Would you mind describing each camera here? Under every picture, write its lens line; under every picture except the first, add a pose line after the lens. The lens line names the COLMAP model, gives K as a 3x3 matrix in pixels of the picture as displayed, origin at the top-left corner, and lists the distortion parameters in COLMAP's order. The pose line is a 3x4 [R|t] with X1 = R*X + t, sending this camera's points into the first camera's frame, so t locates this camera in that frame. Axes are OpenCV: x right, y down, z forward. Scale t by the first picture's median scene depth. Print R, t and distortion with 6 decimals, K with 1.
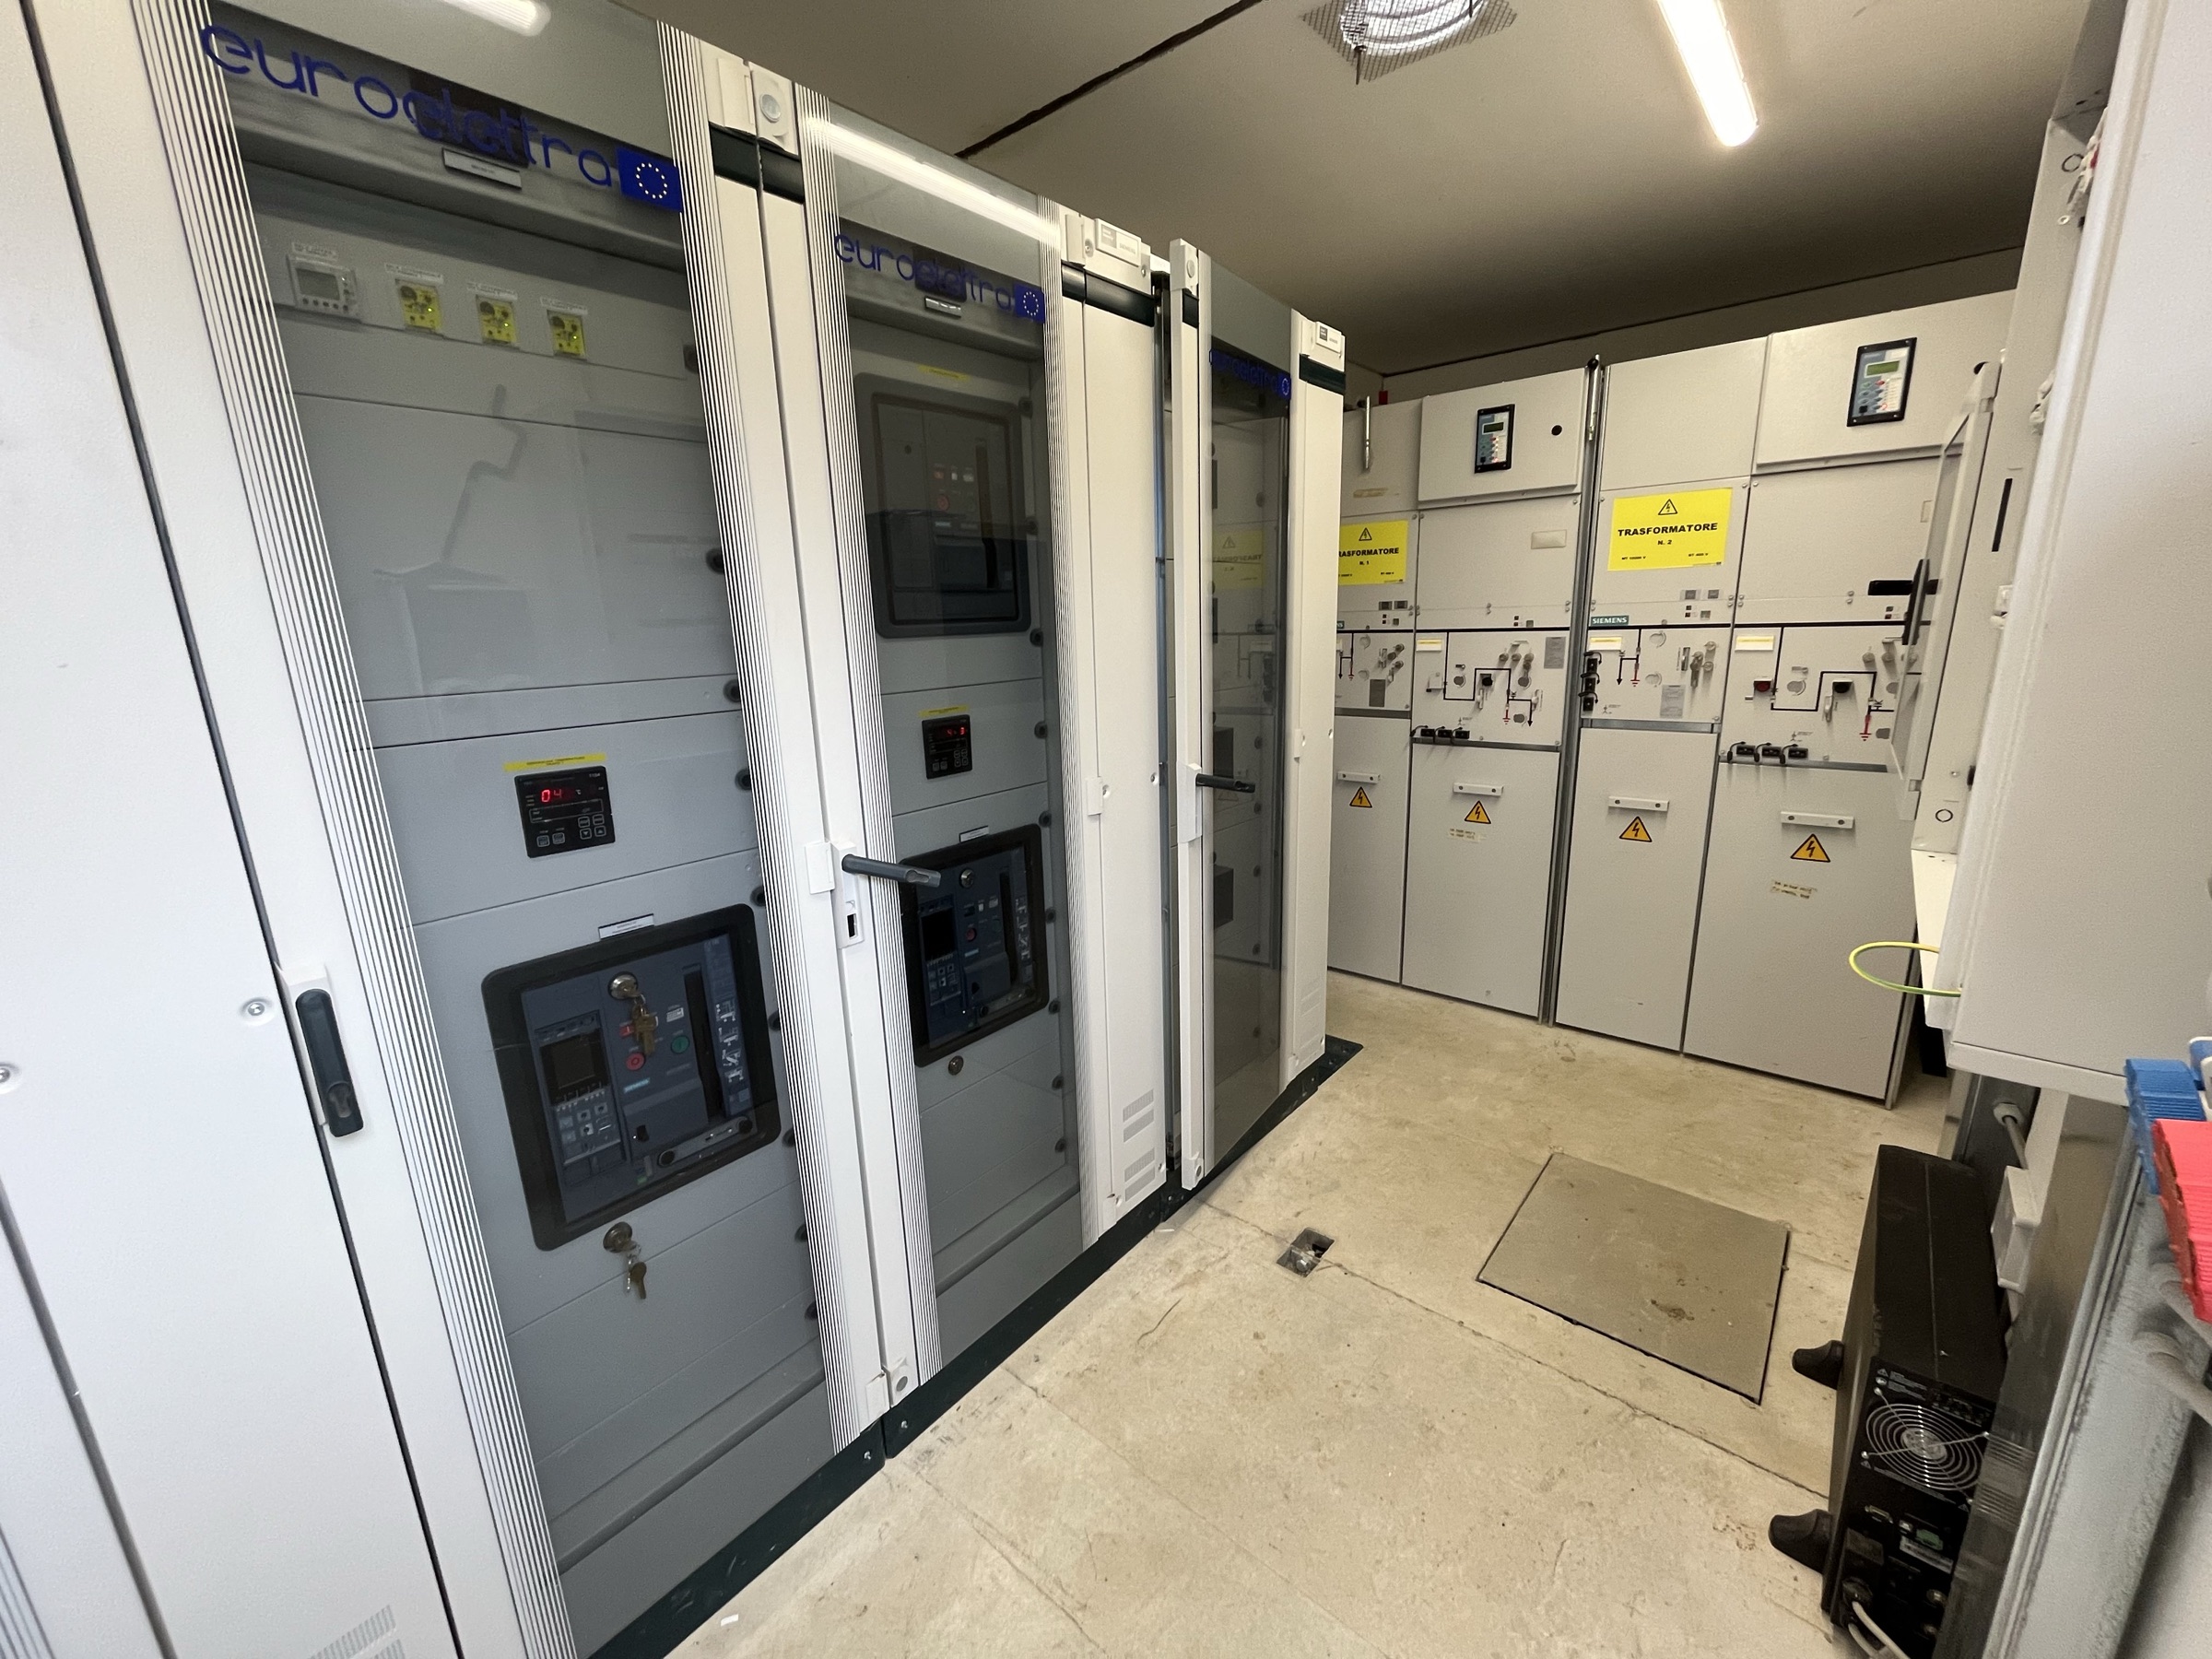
lens RADIAL K [[892.1, 0, 1101.7], [0, 892.1, 825.4], [0, 0, 1]] dist [-0.007060, -0.000374]
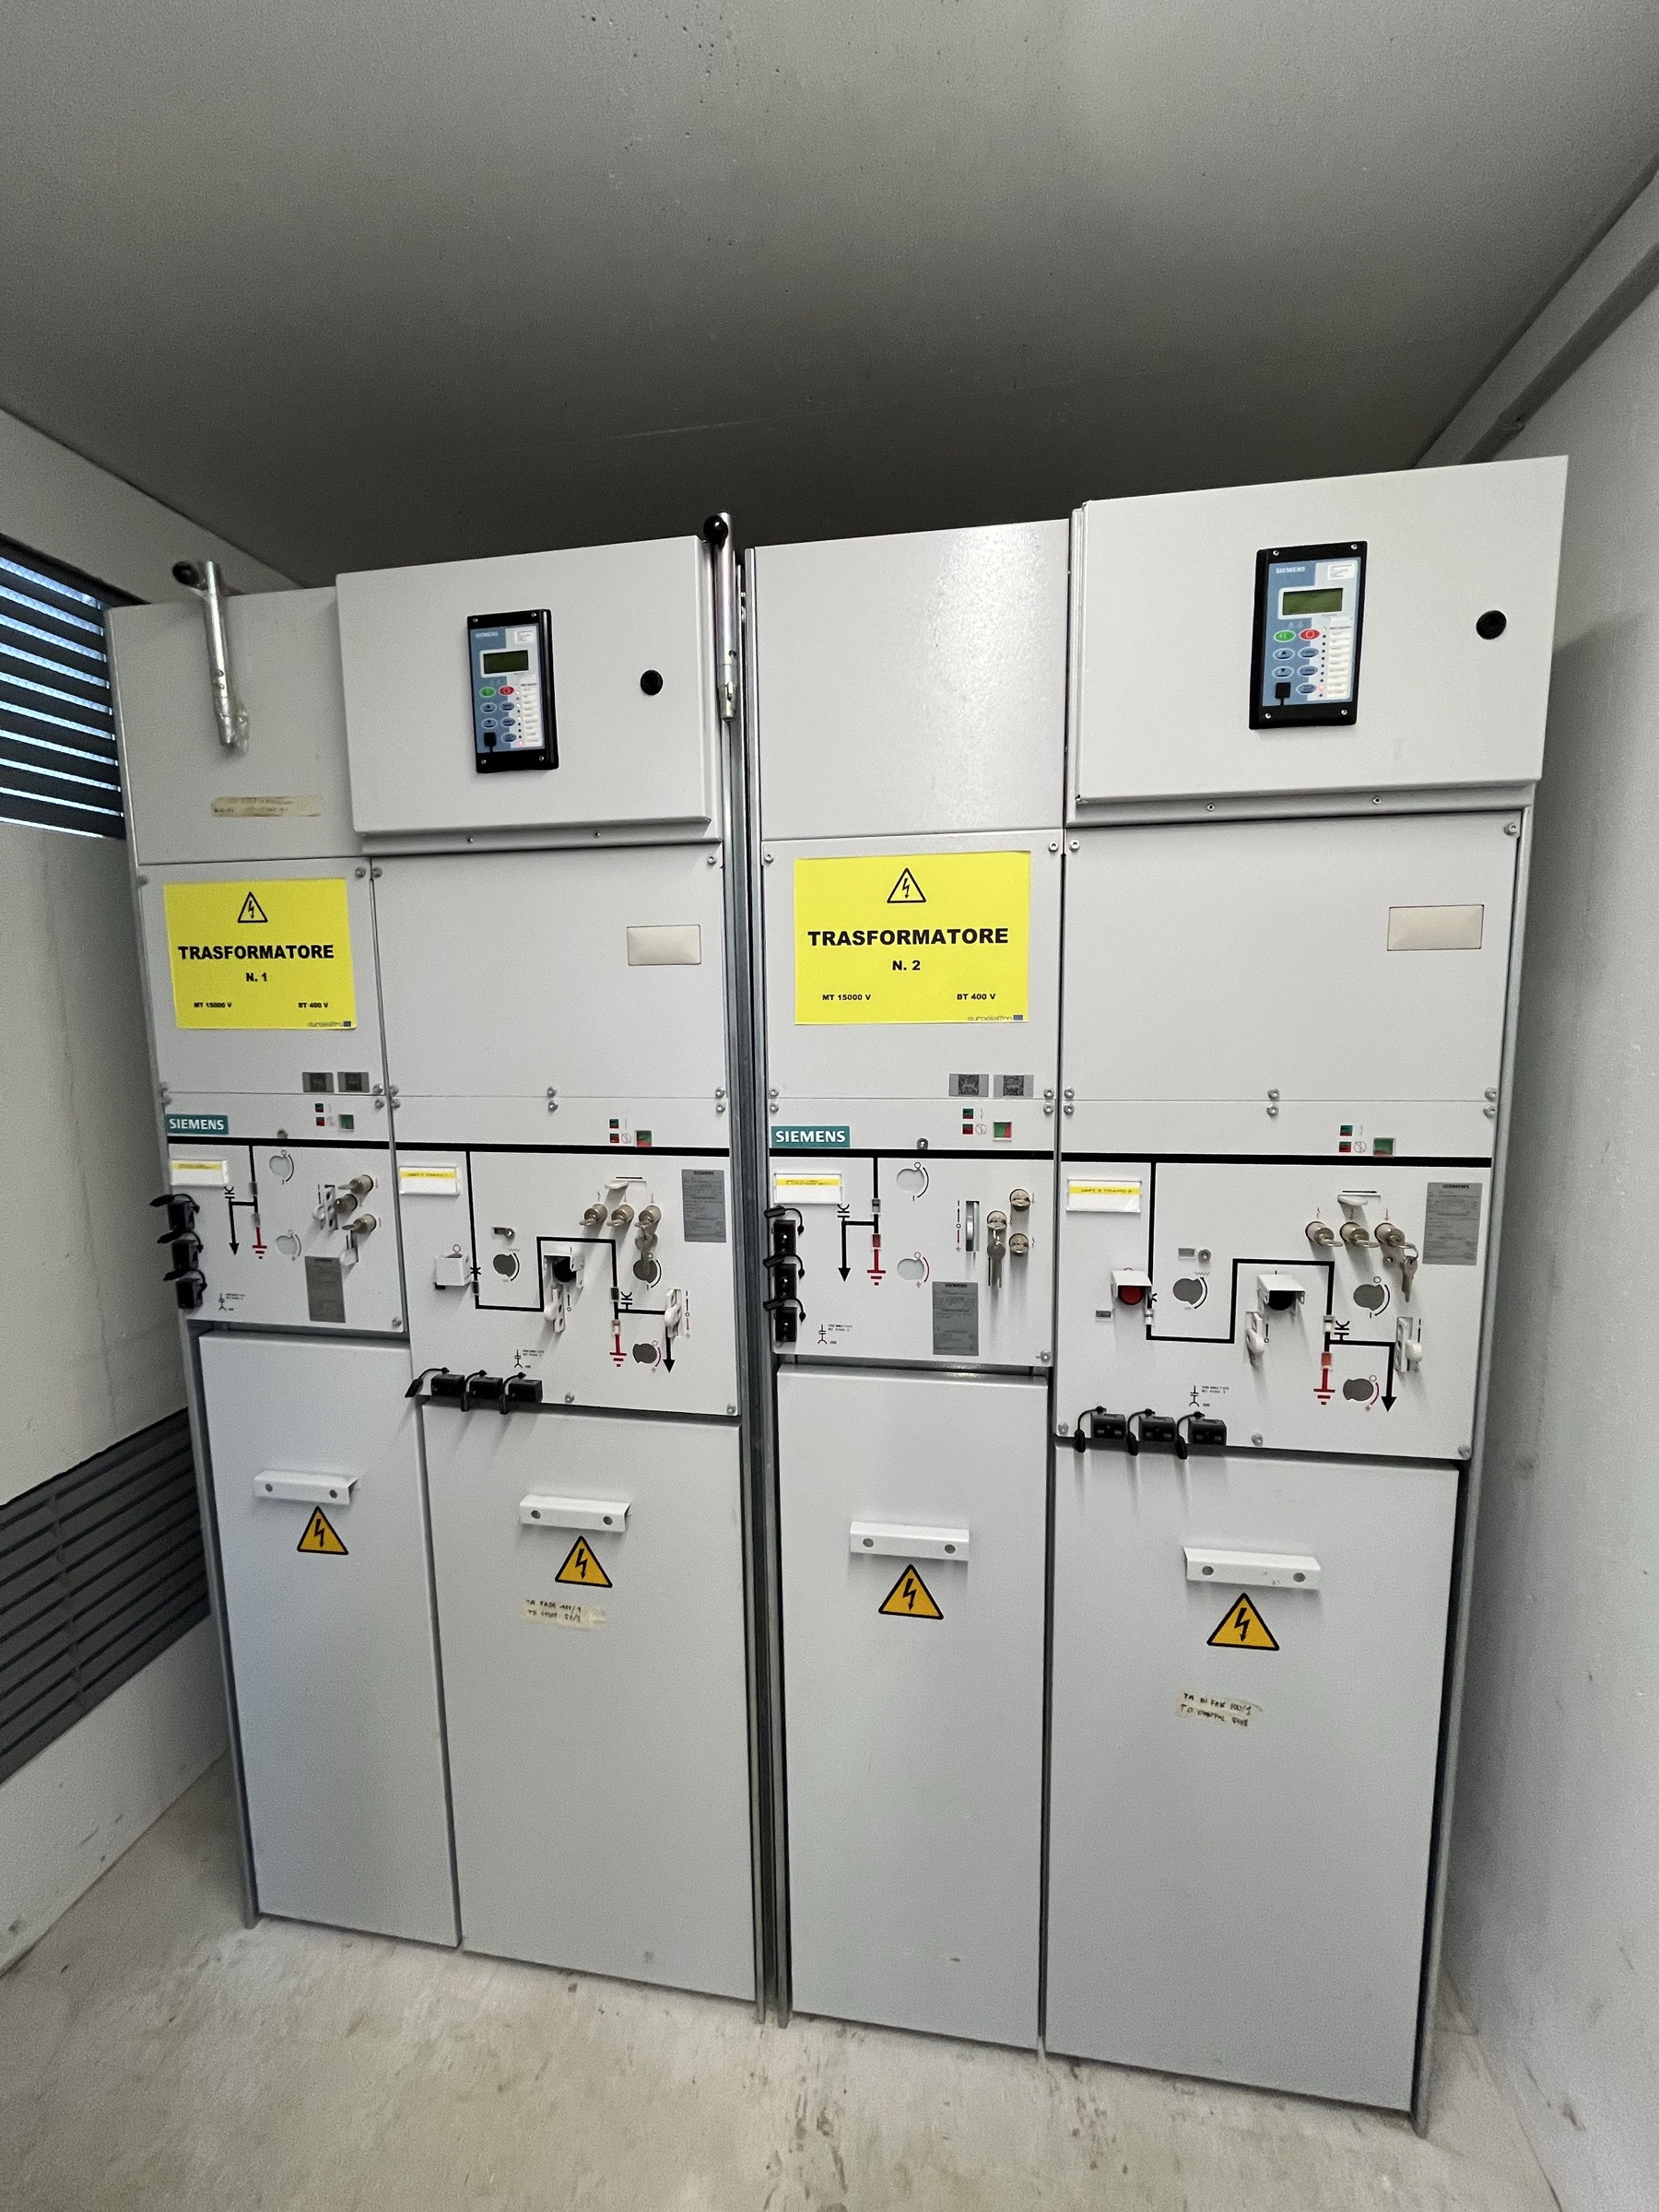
lens RADIAL K [[892.1, 0, 826.9], [0, 892.1, 1101.9], [0, 0, 1]] dist [-0.007060, -0.000374]
pose [[0.850246, -0.046982, 0.524285, 0.354188], [0.105319, 0.991053, -0.081988, -0.211457], [-0.515743, 0.124927, 0.847587, 0.631901]]
